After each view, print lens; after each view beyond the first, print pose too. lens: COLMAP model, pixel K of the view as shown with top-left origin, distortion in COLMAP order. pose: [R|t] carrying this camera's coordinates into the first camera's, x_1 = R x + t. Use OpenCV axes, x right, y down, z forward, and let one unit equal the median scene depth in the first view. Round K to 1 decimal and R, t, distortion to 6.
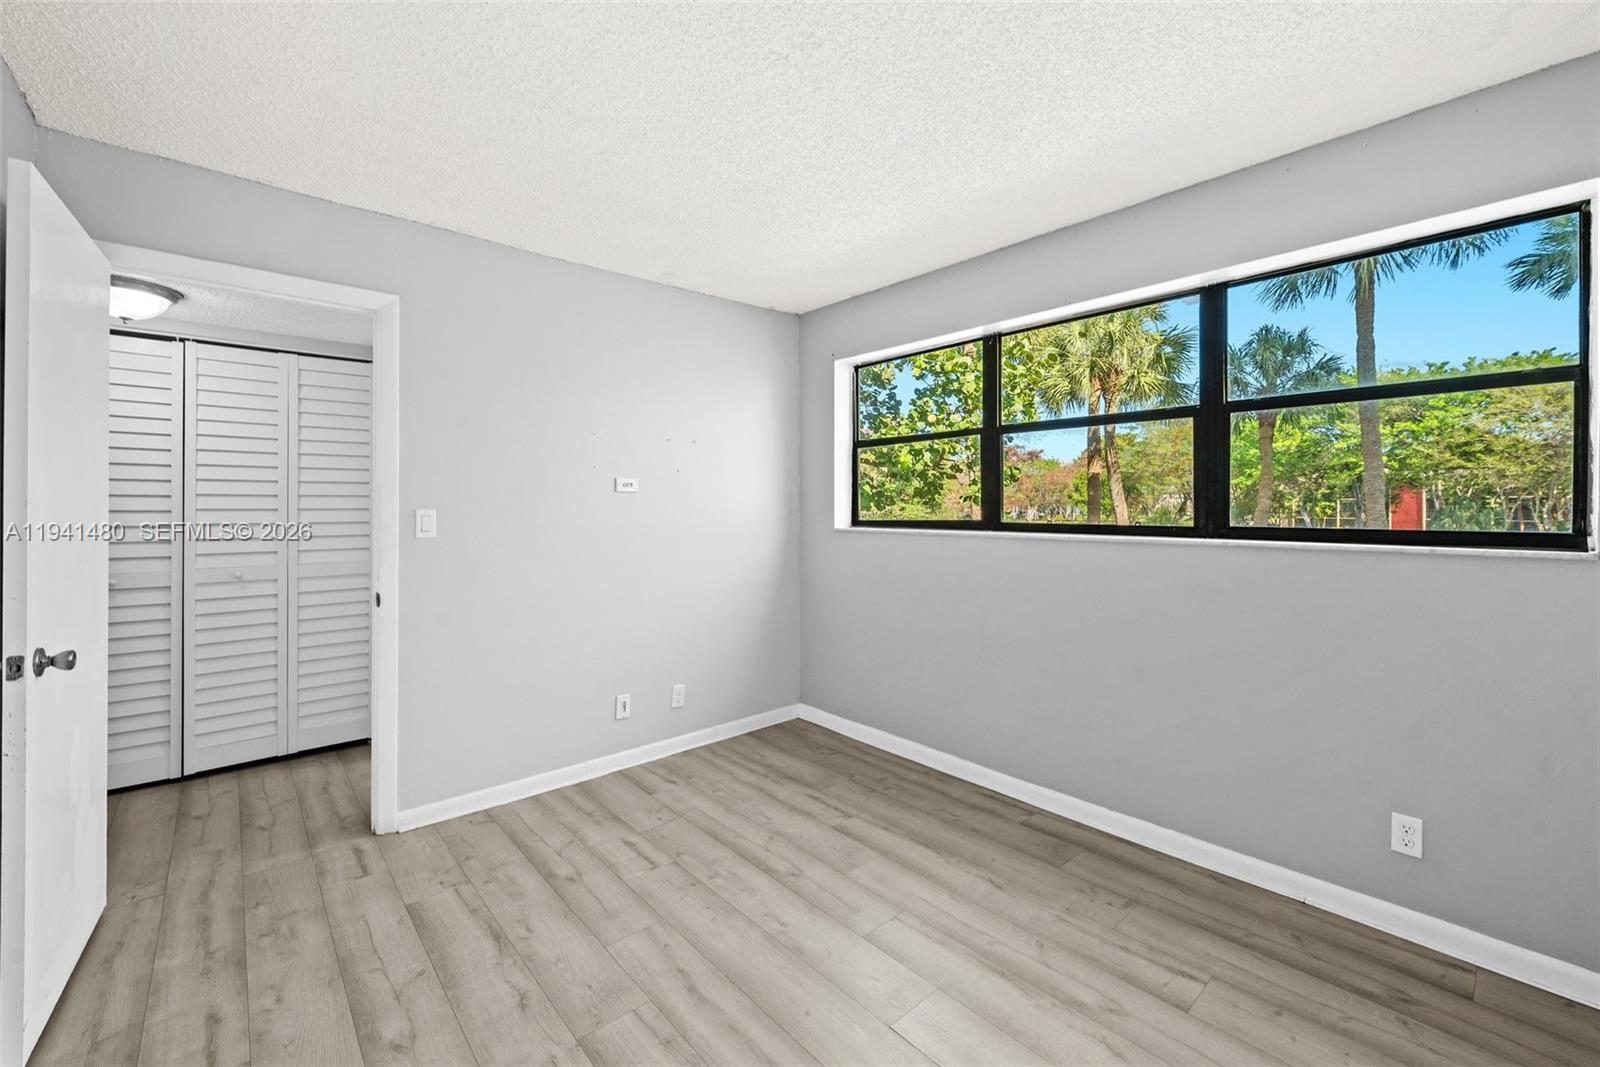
lens RADIAL K [[665.9, 0, 802.2], [0, 665.9, 507.0], [0, 0, 1]] dist [0.028345, -0.014097]
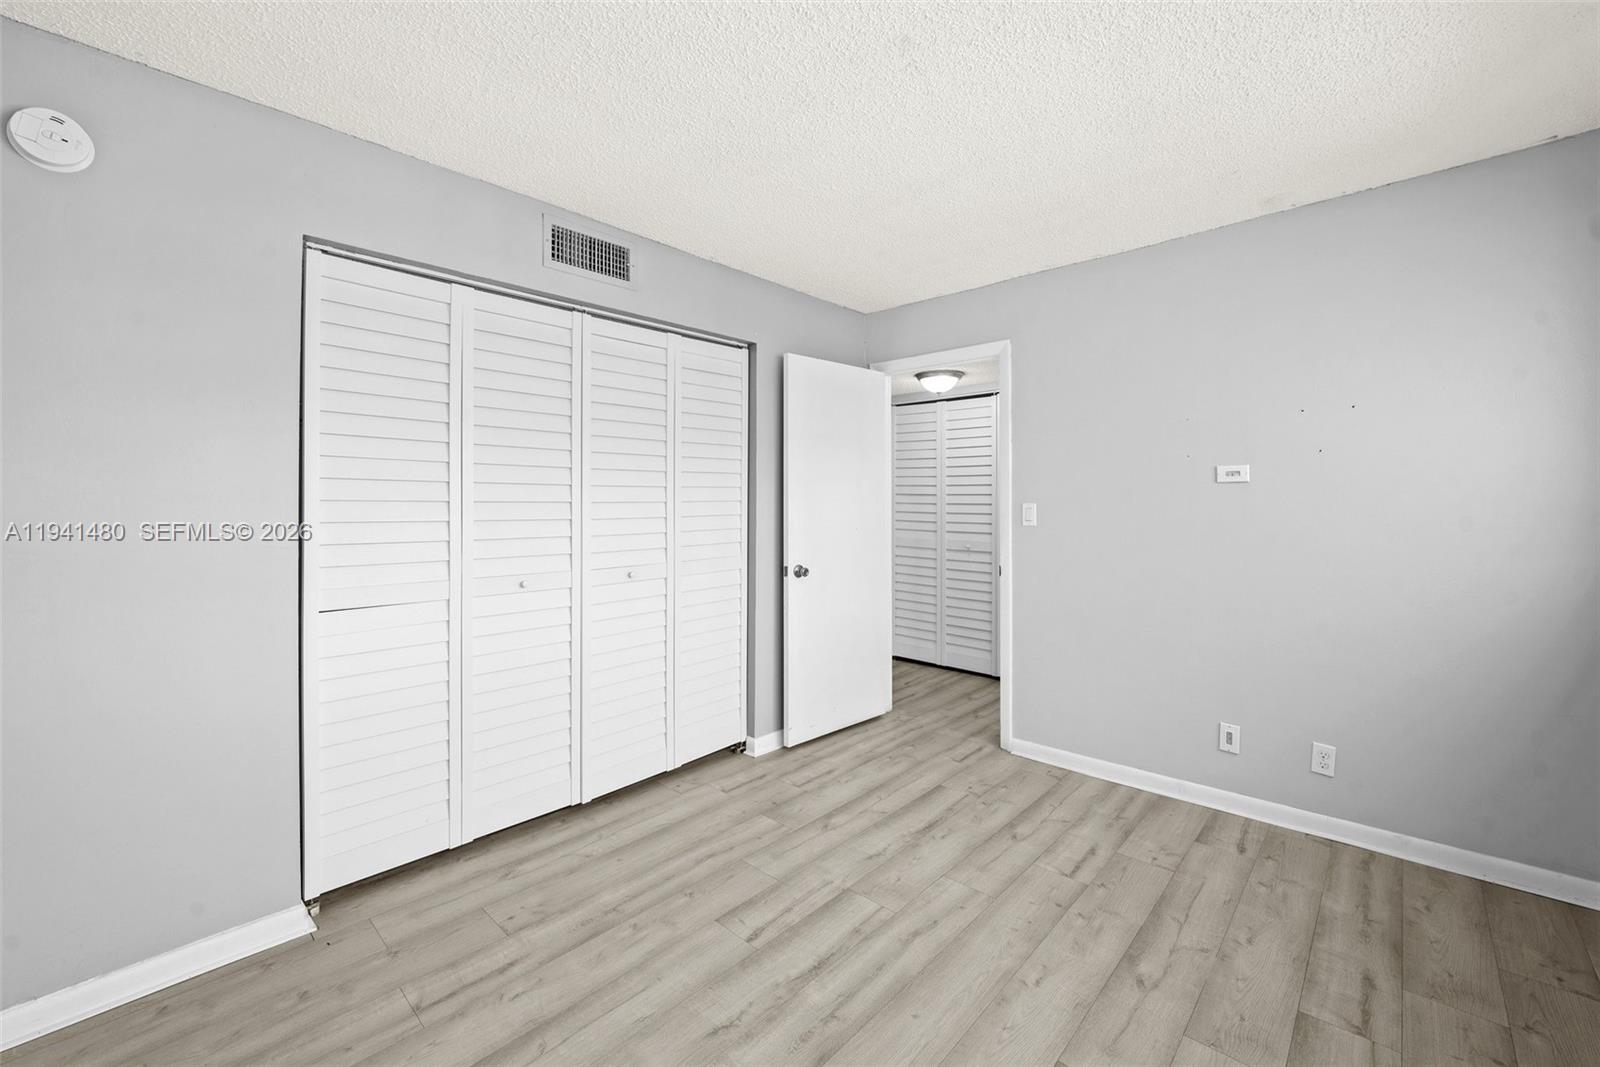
lens RADIAL K [[641.0, 0, 801.9], [0, 641.0, 504.9], [0, 0, 1]] dist [0.001476, 0.000462]
pose [[0.102585, -0.000848, -0.994724, 0.594975], [0.002643, 0.999996, -0.000580, 0.005738], [0.994721, -0.002570, 0.102586, 0.481261]]
